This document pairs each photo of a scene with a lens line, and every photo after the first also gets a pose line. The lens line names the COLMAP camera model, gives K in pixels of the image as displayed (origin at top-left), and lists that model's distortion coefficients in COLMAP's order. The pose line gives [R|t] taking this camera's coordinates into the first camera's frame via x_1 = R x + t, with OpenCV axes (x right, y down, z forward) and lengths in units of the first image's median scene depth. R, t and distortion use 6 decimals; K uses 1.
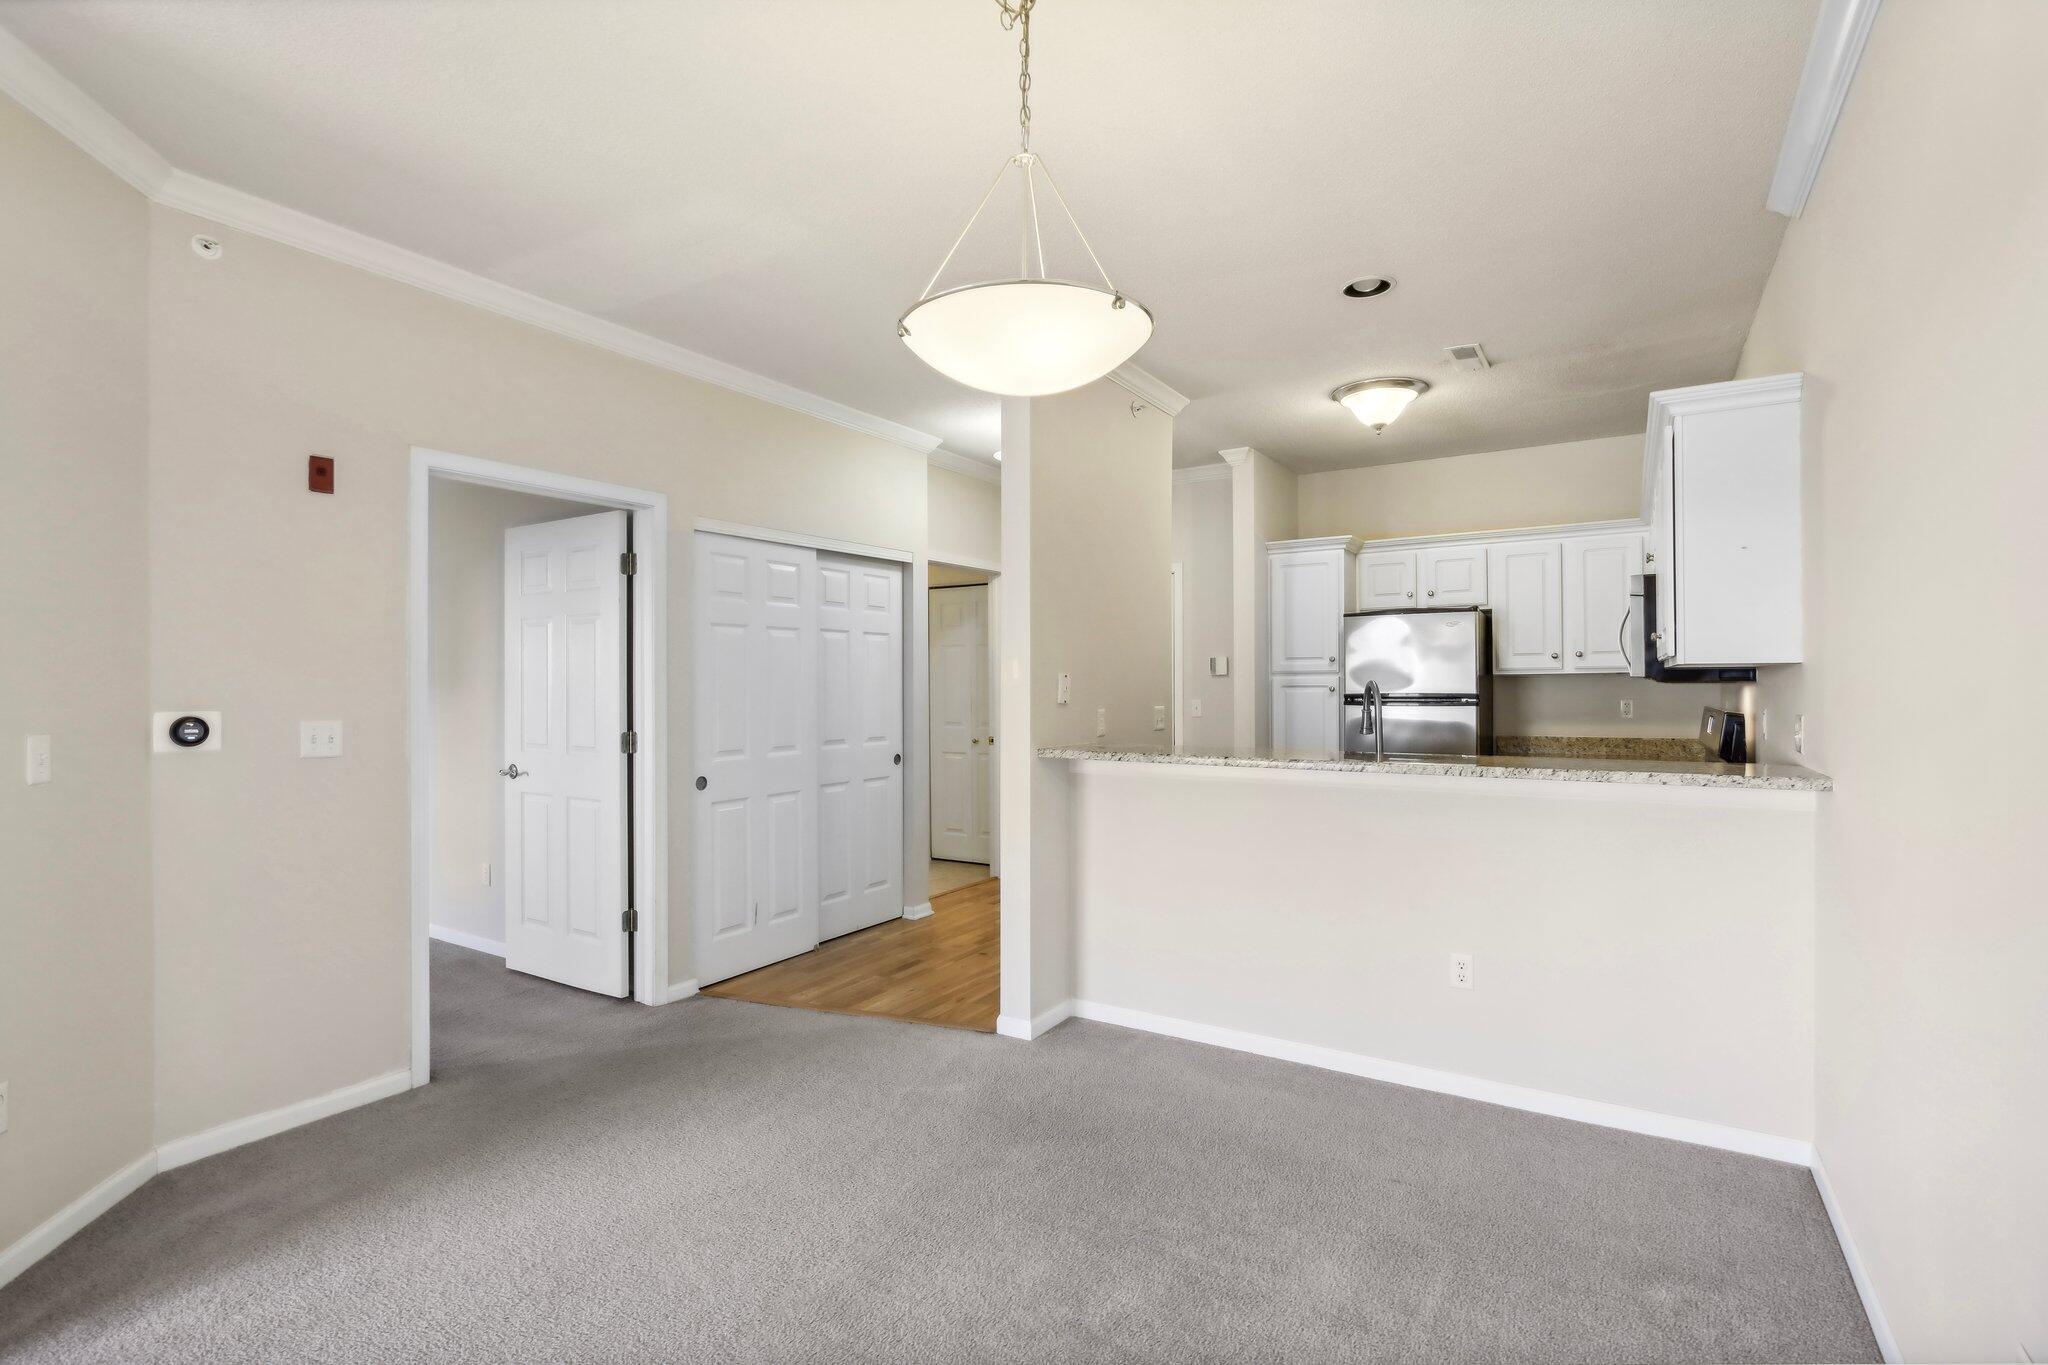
lens RADIAL K [[956.5, 0, 1024.0], [0, 956.5, 682.5], [0, 0, 1]] dist [-0.002633, 0.000027]
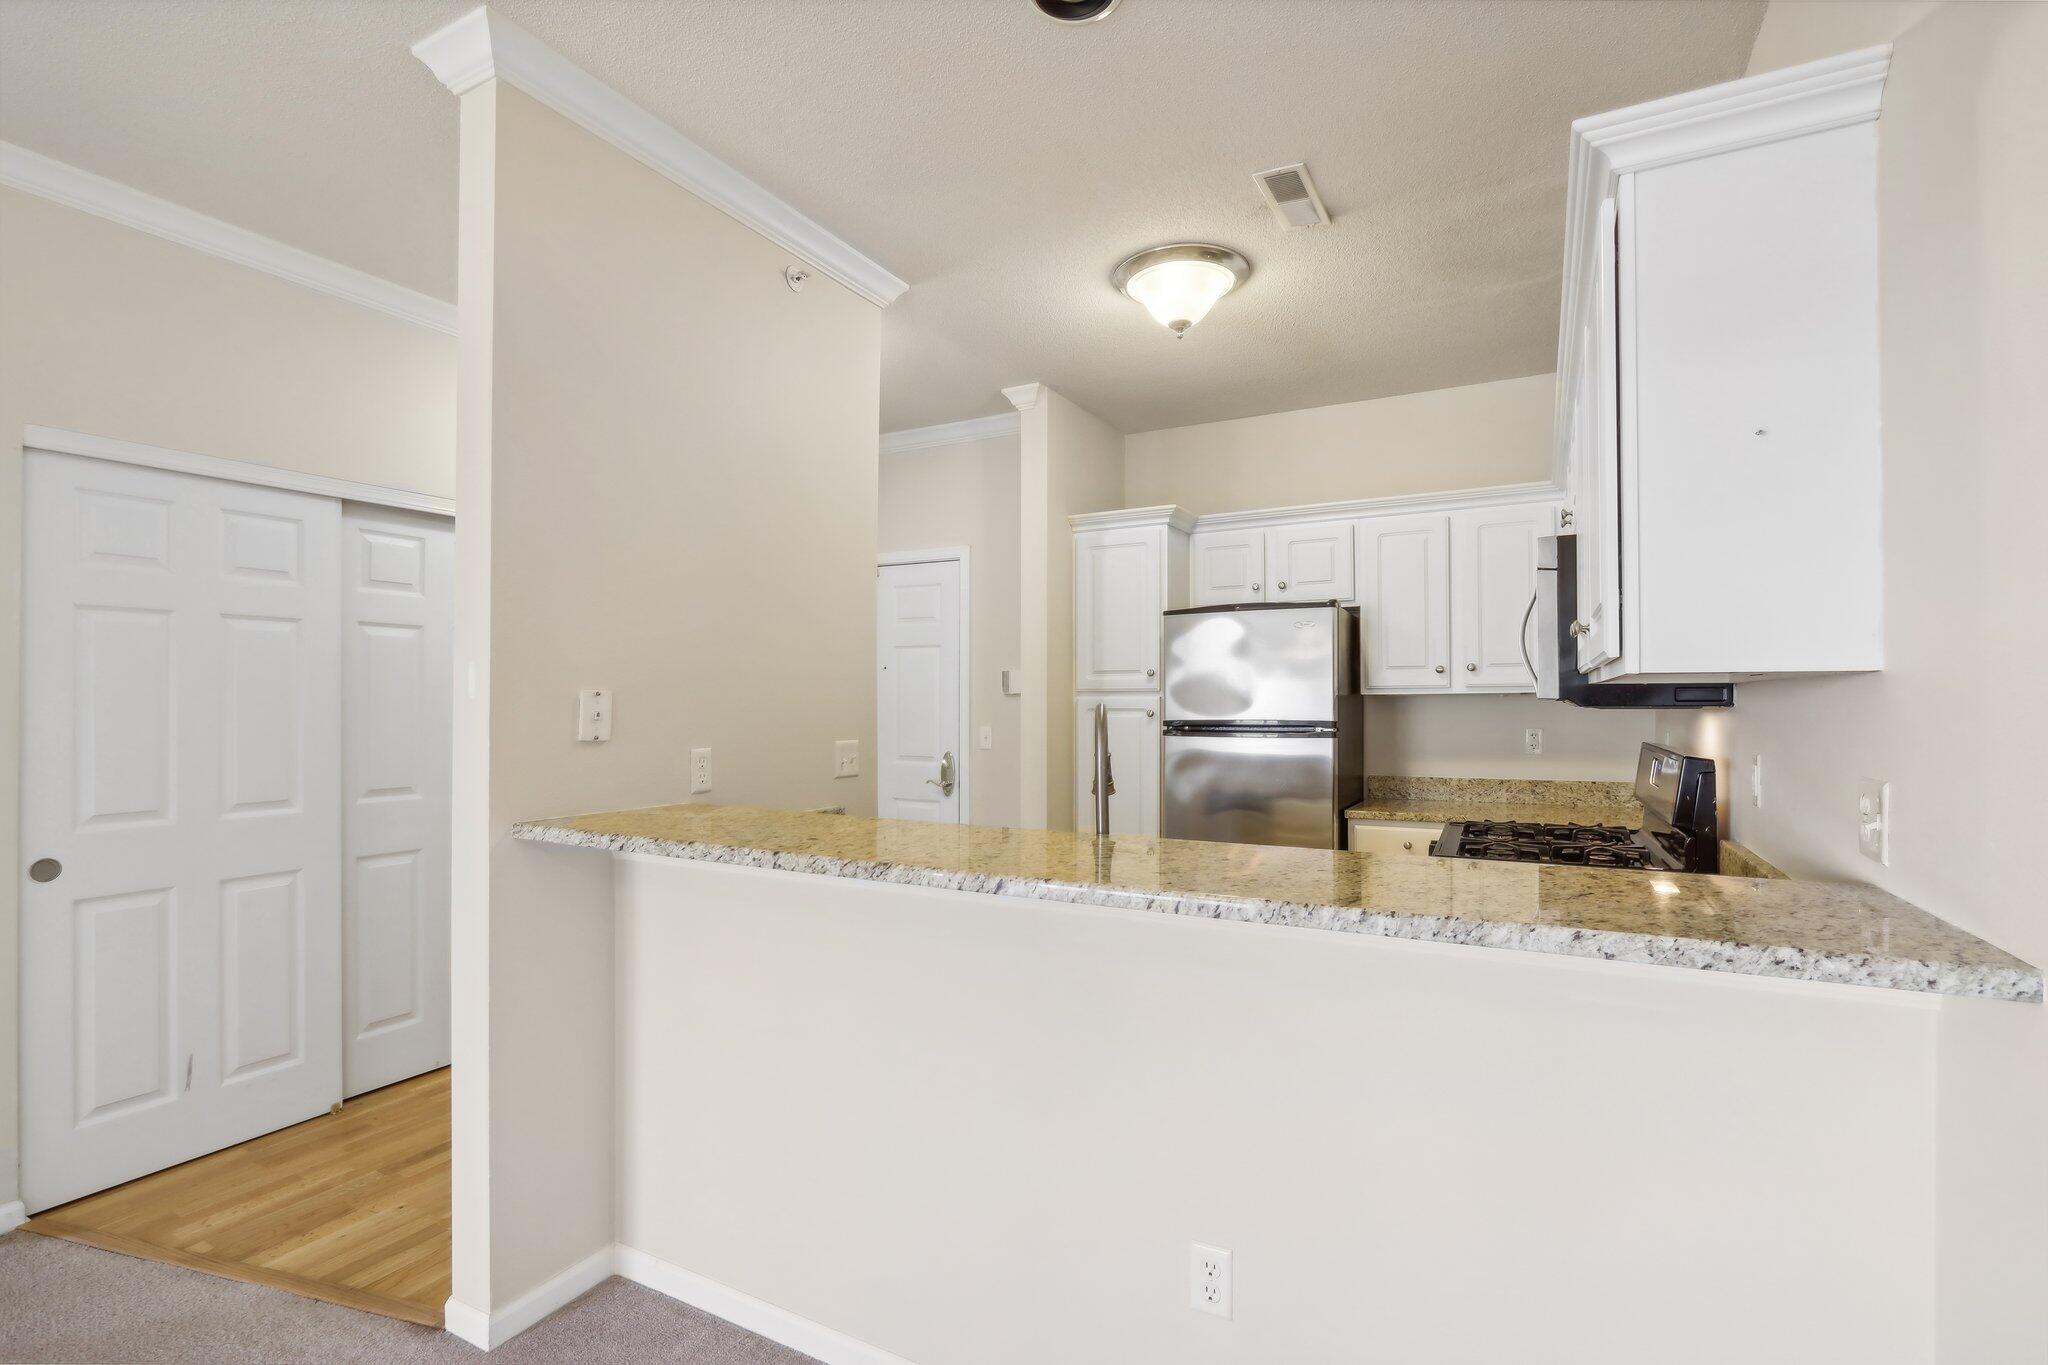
lens RADIAL K [[956.4, 0, 1019.1], [0, 956.4, 700.6], [0, 0, 1]] dist [-0.007220, 0.000754]
pose [[0.997883, 0.003149, 0.064956, 0.209236], [-0.003068, 0.999994, -0.001337, -0.002050], [-0.064960, 0.001135, 0.997887, 0.325796]]
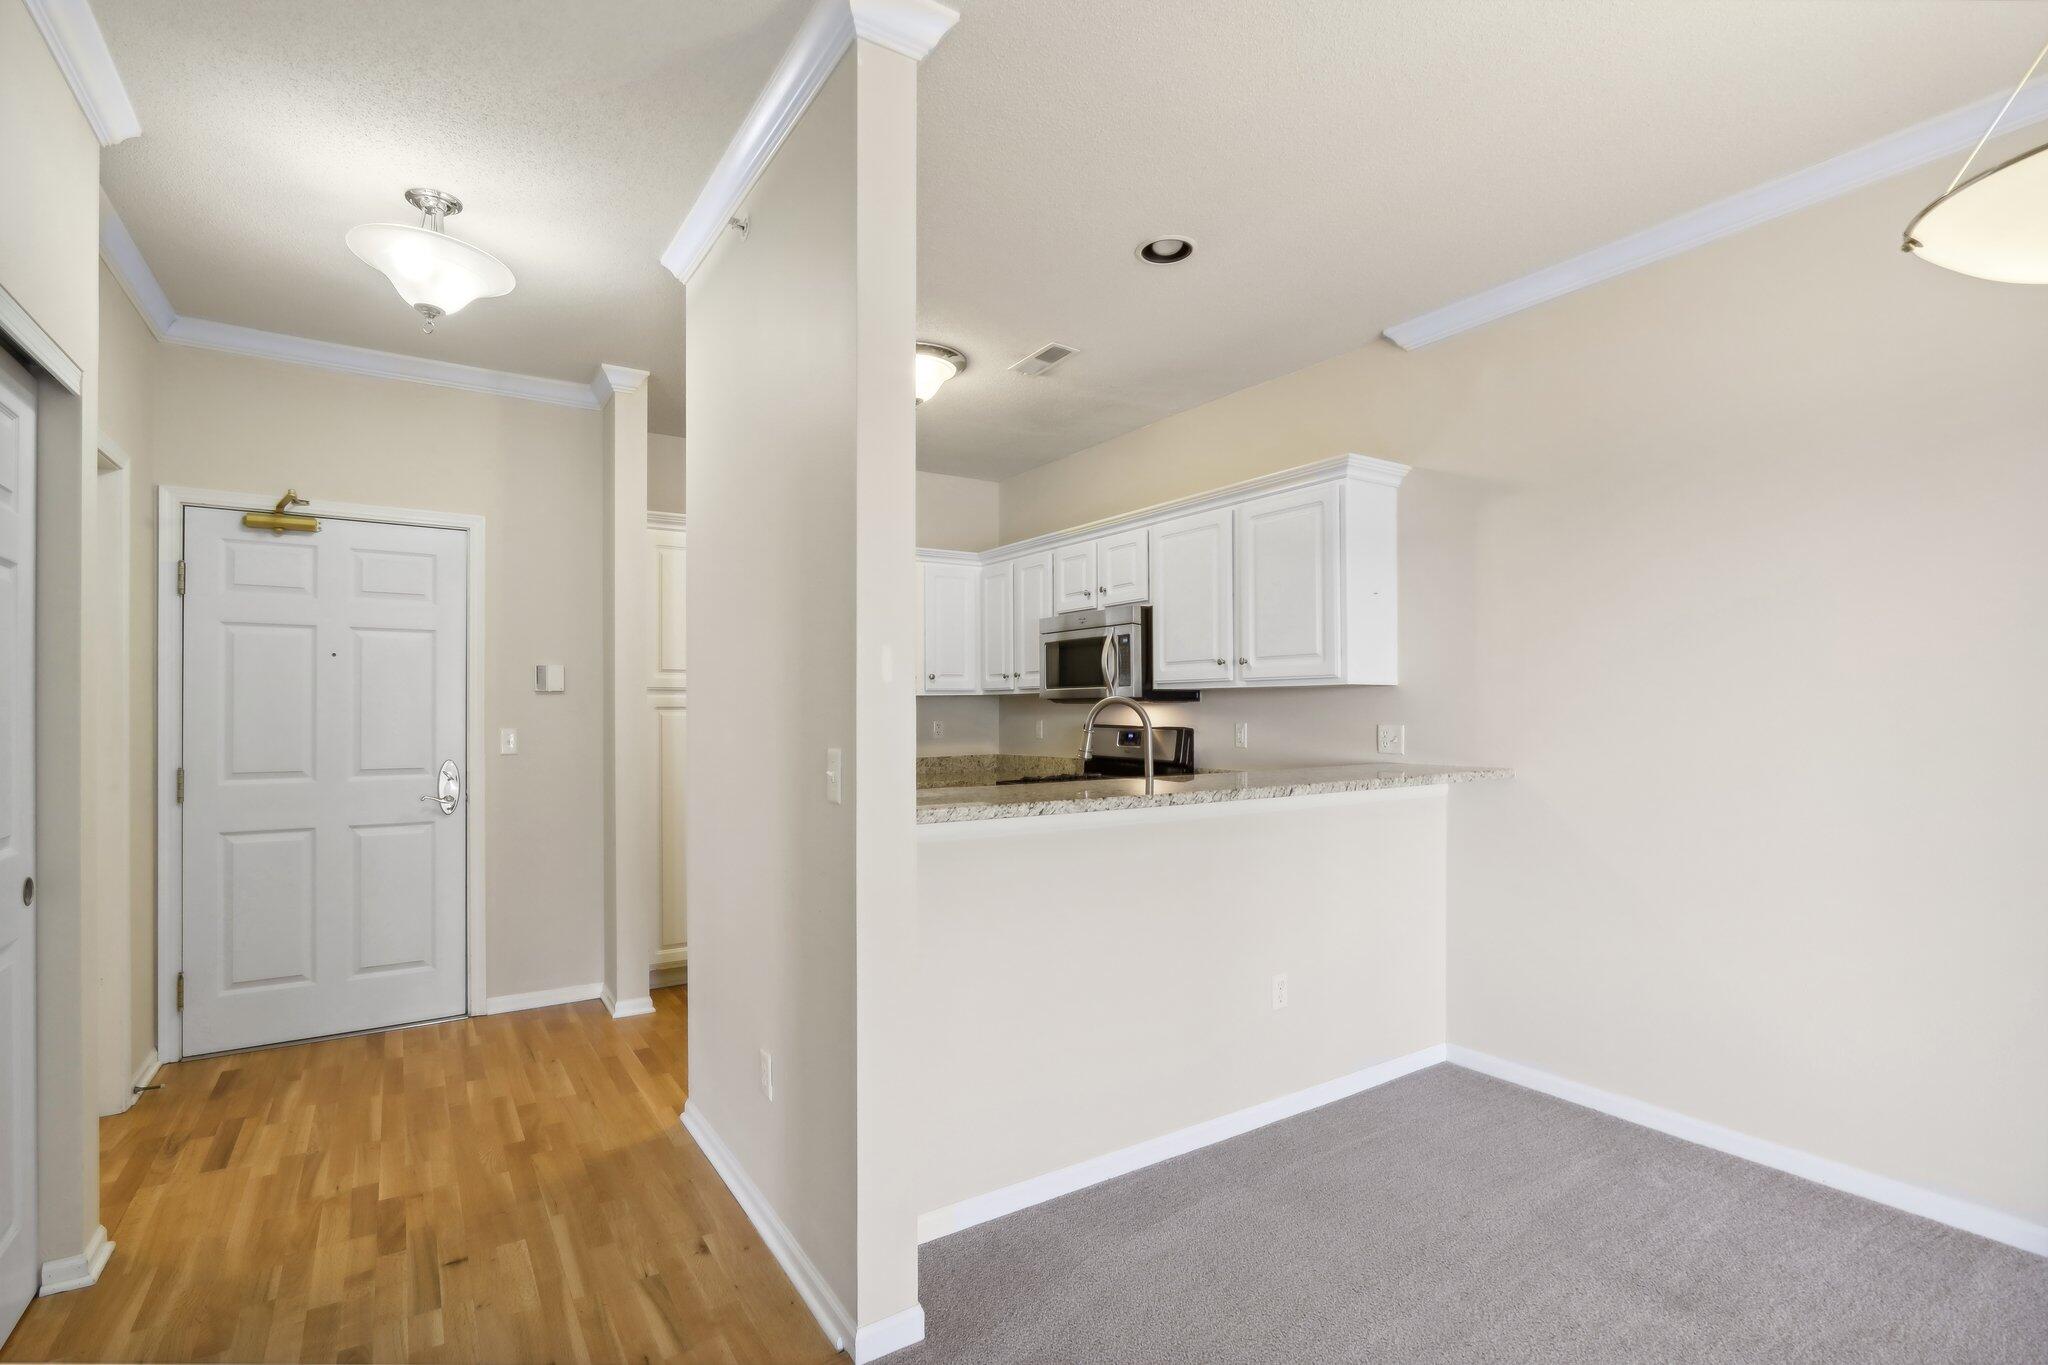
lens RADIAL K [[956.4, 0, 1019.1], [0, 956.4, 700.6], [0, 0, 1]] dist [-0.007220, 0.000754]
pose [[0.416275, 0.010753, 0.909175, -0.357618], [0.001082, 0.999923, -0.012322, 0.009871], [-0.909238, 0.006113, 0.416231, 0.543769]]
